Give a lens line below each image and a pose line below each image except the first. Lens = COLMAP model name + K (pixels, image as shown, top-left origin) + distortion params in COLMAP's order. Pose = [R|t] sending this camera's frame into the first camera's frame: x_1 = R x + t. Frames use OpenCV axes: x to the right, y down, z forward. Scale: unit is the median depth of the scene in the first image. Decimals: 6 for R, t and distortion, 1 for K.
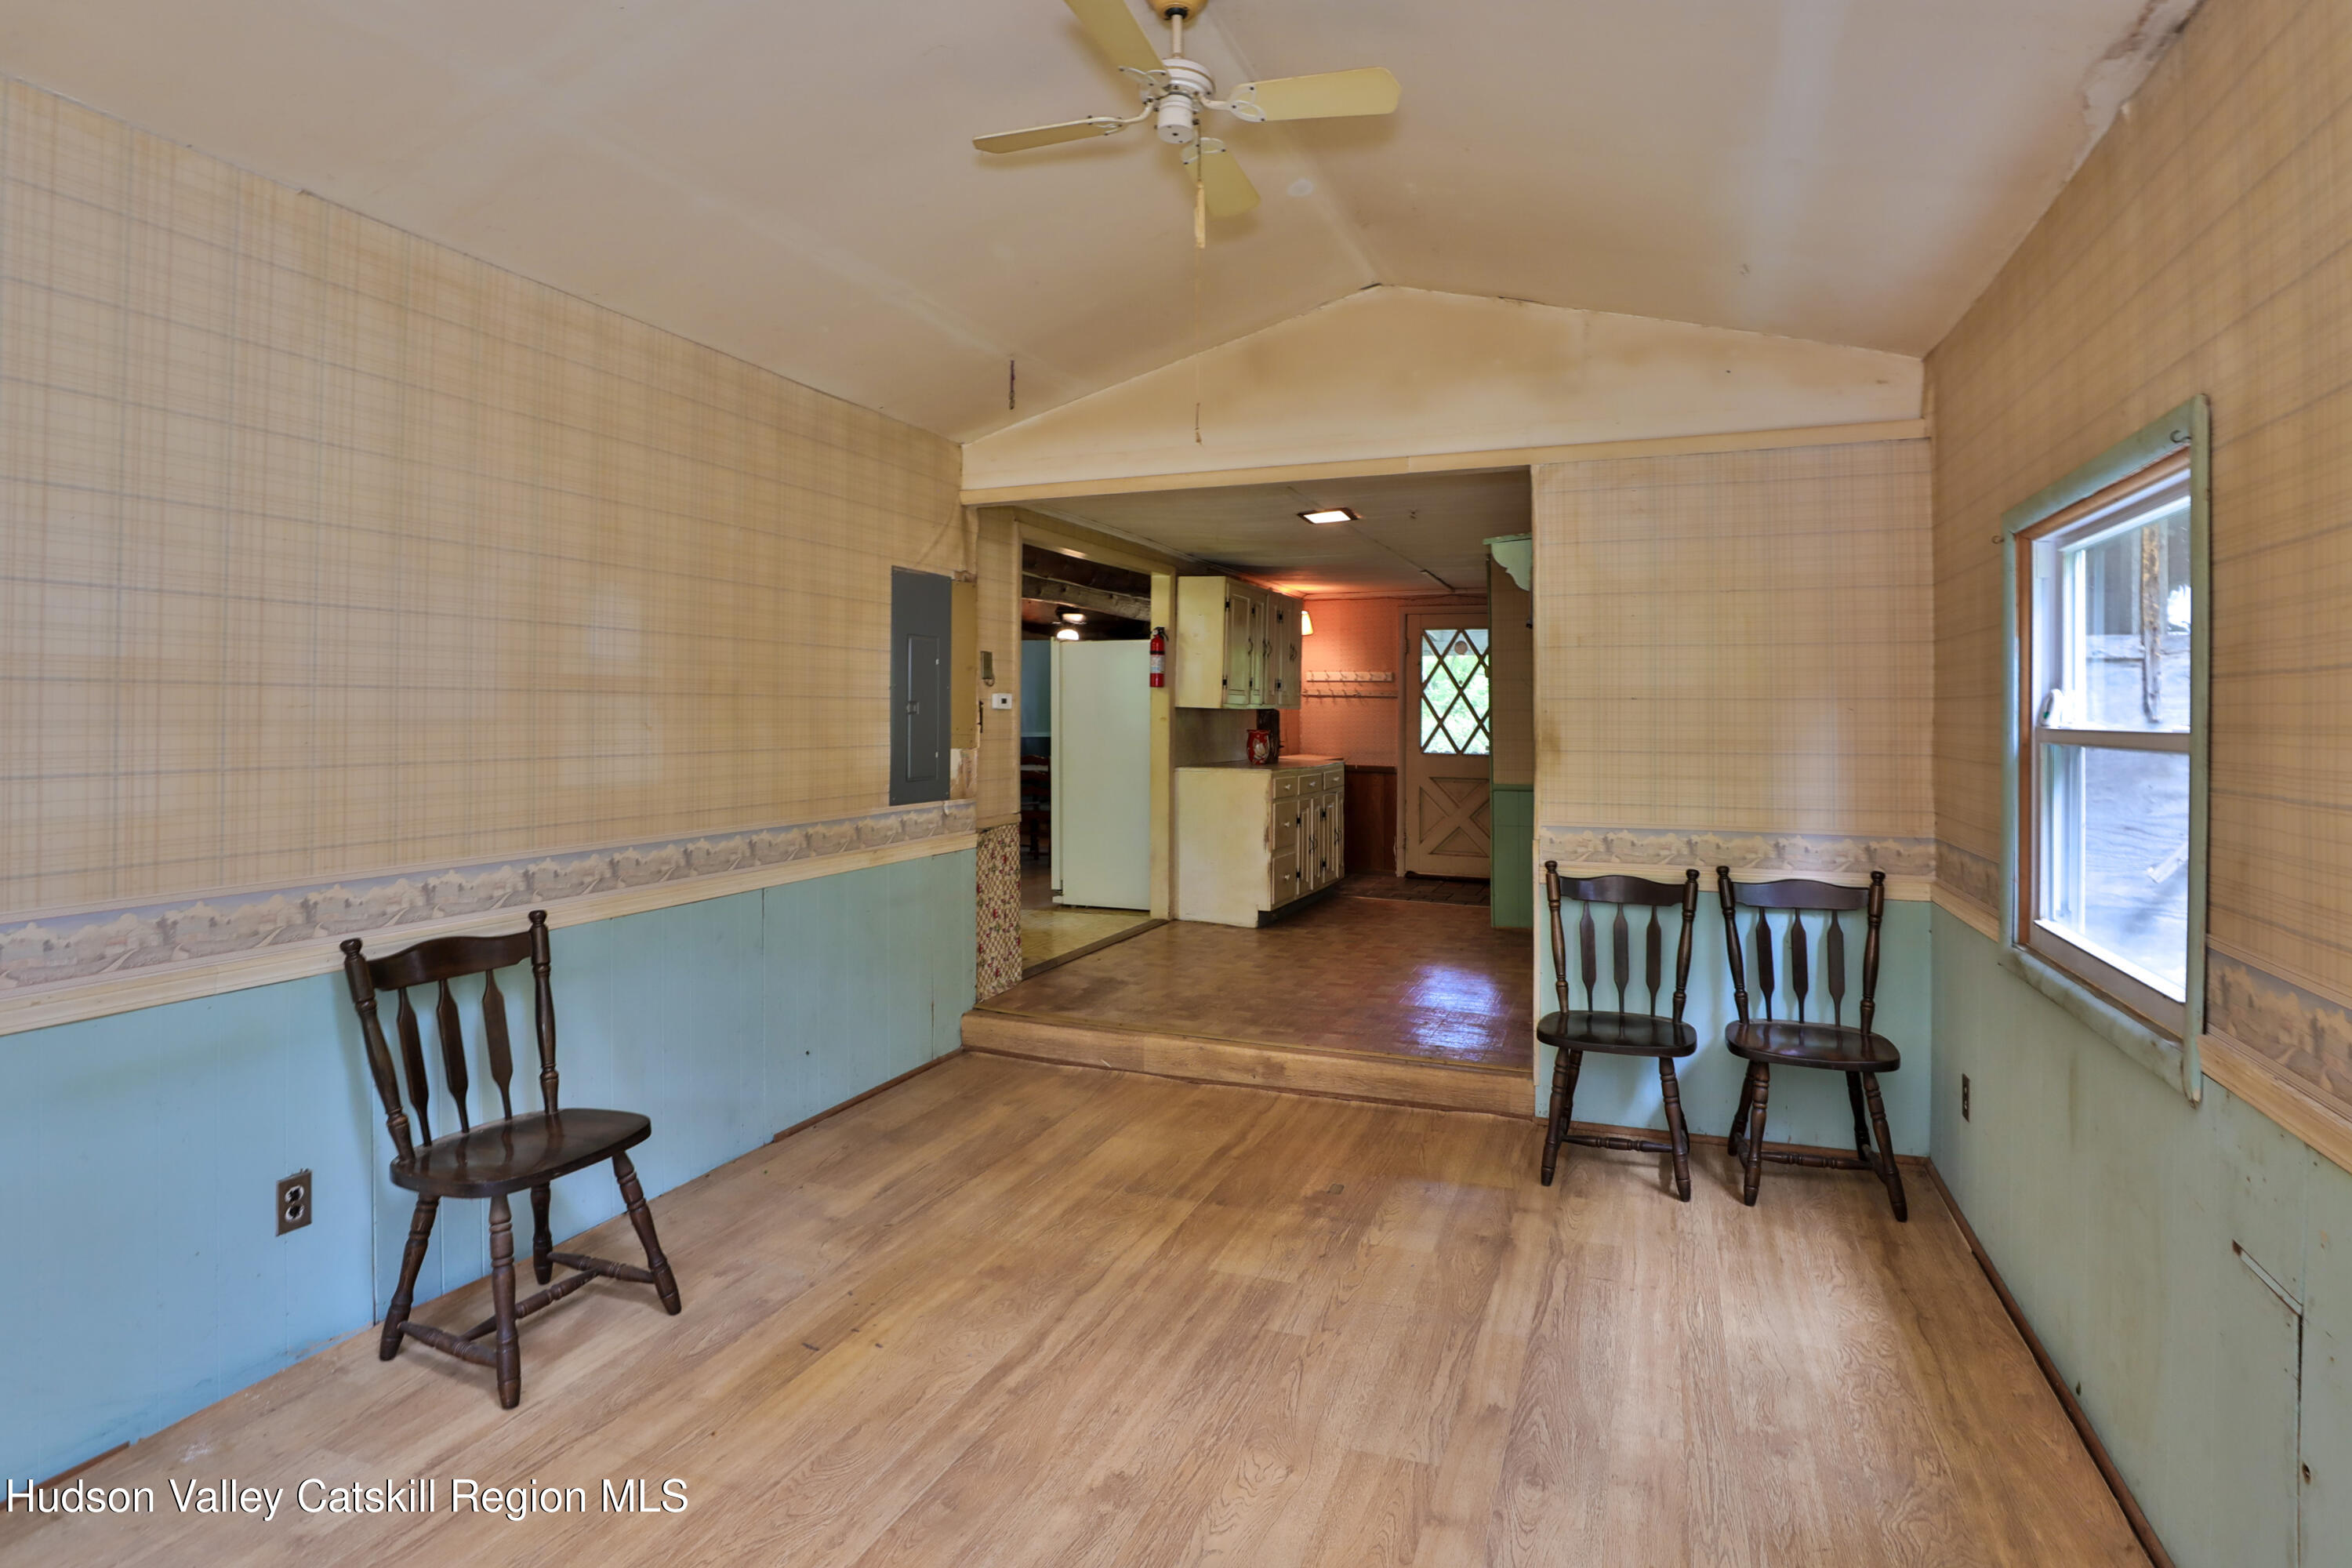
lens RADIAL K [[1178.6, 0, 1236.0], [0, 1178.6, 710.3], [0, 0, 1]] dist [-0.005391, 0.000158]
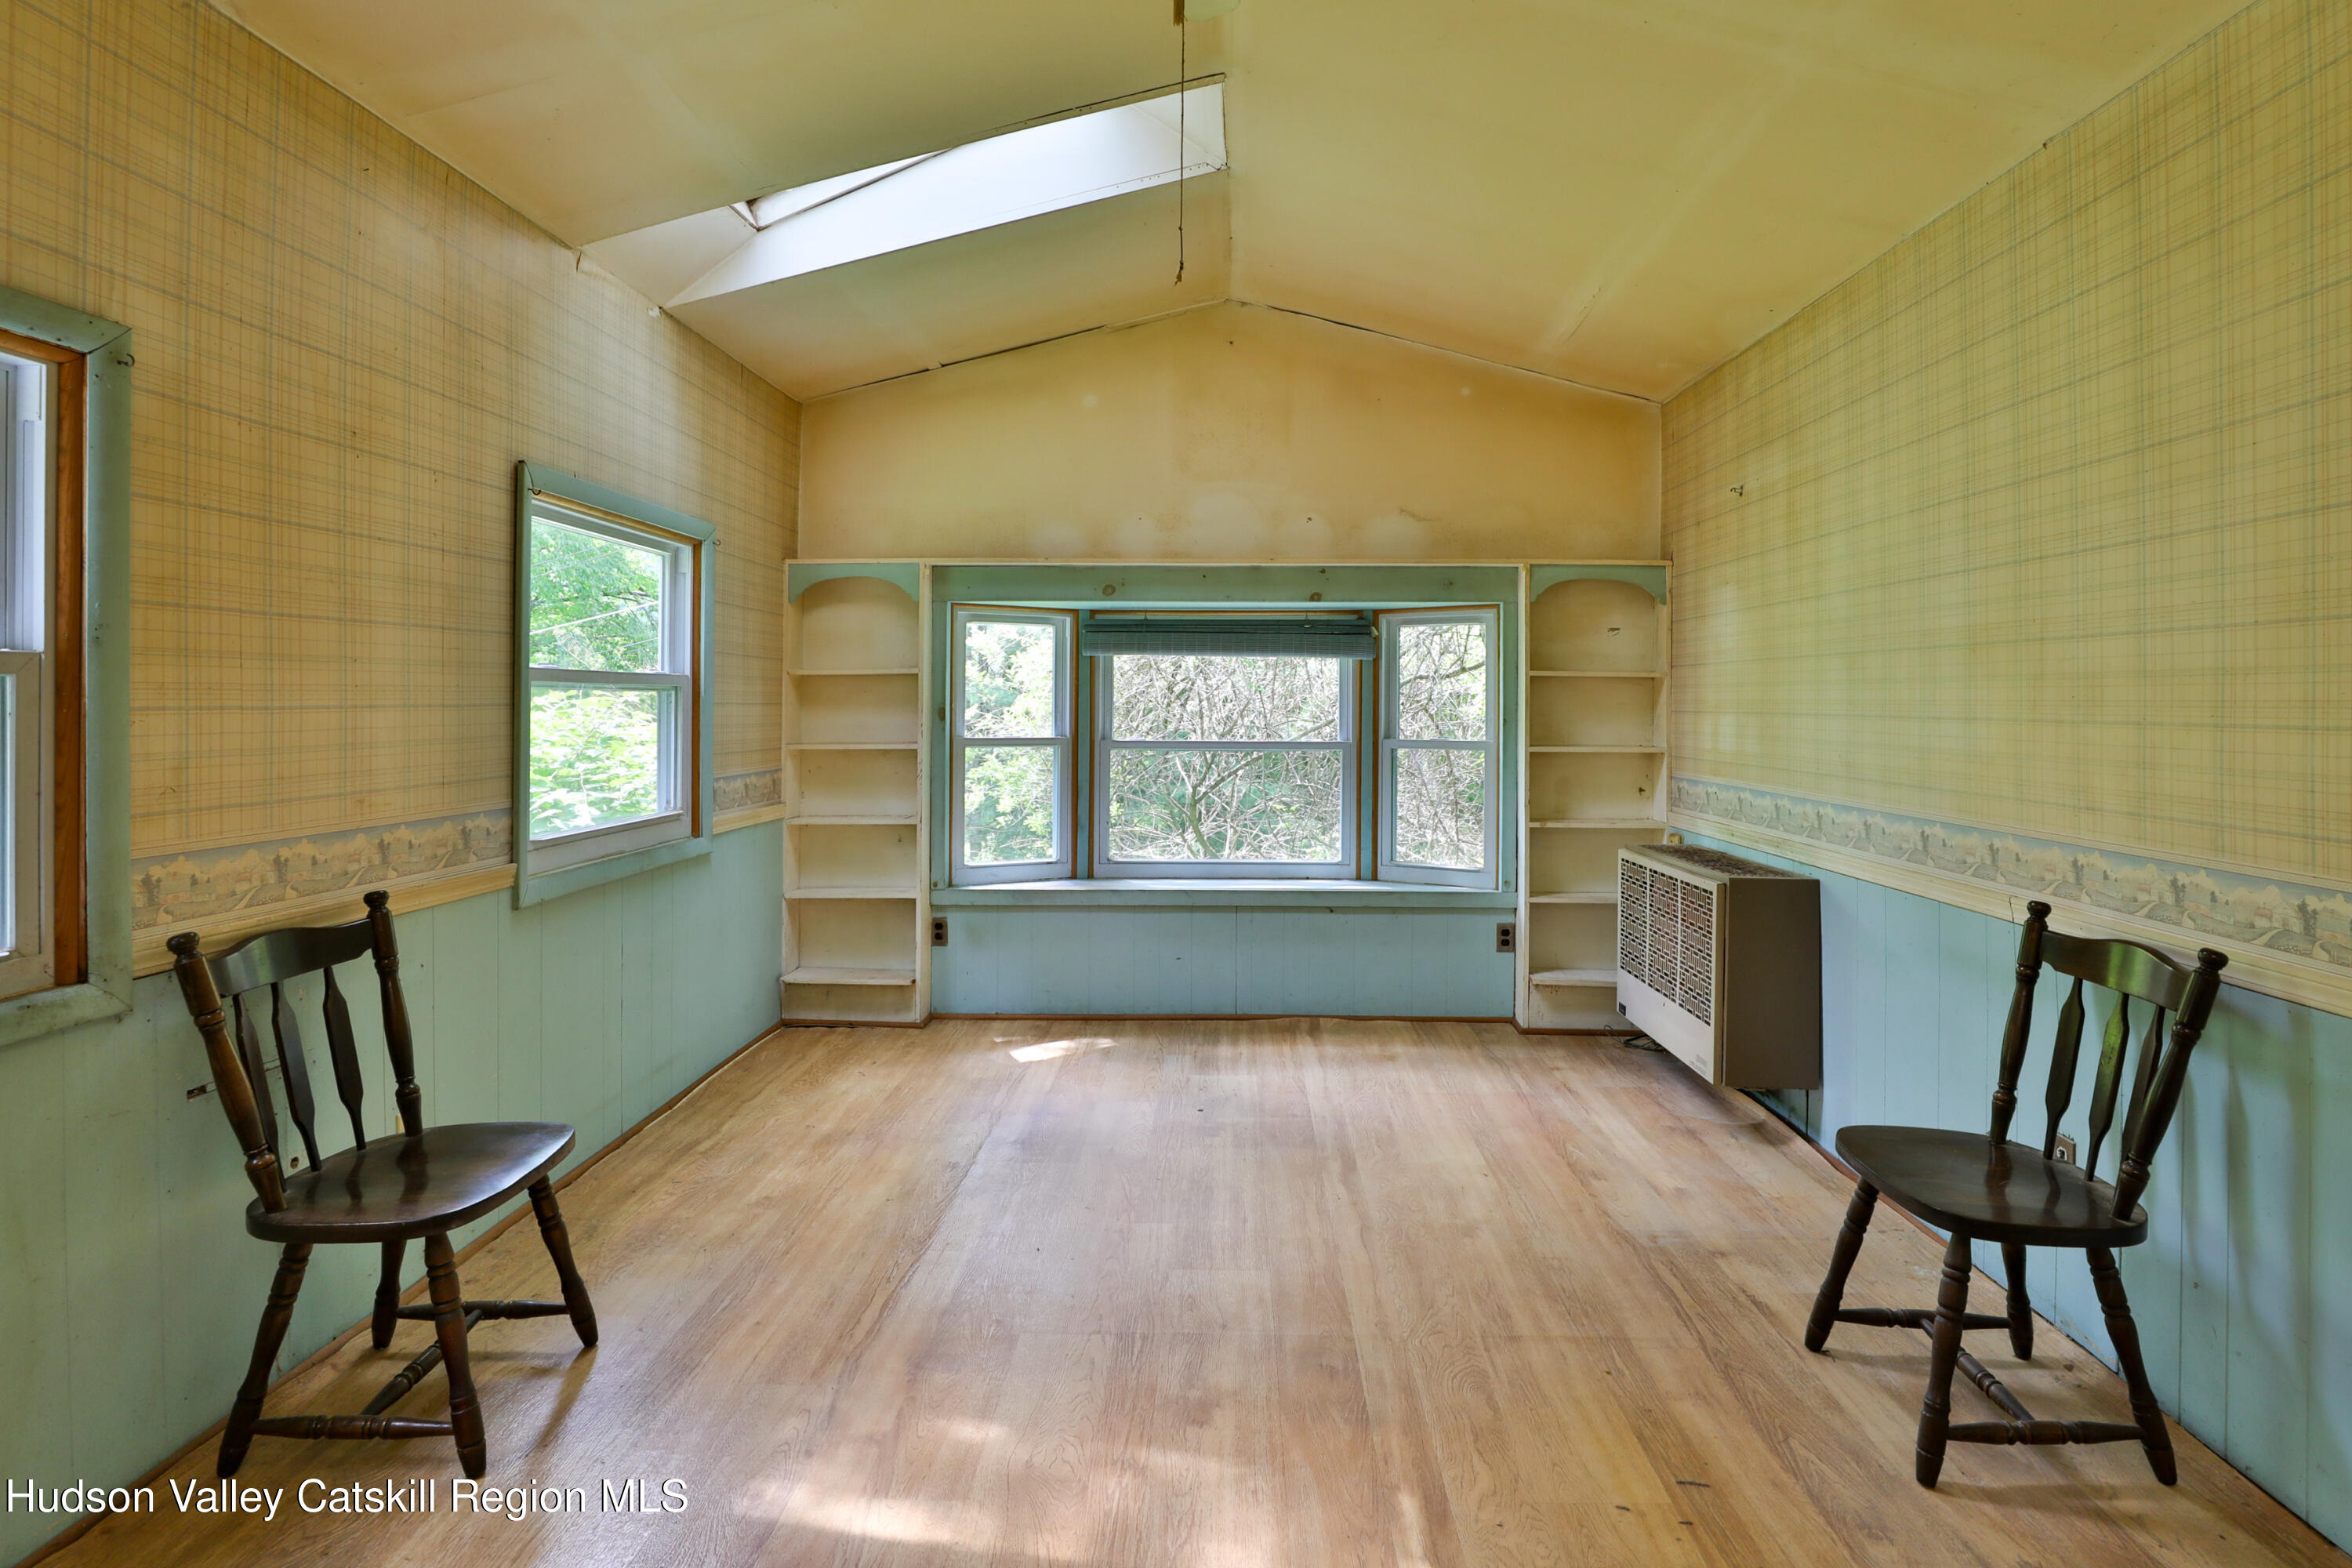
lens RADIAL K [[1178.6, 0, 1236.8], [0, 1178.6, 697.6], [0, 0, 1]] dist [-0.005391, 0.000158]
pose [[-0.941100, -0.009952, -0.337981, 0.047668], [-0.008326, 0.999946, -0.006261, 0.010562], [0.338025, -0.003078, -0.941132, 0.434767]]
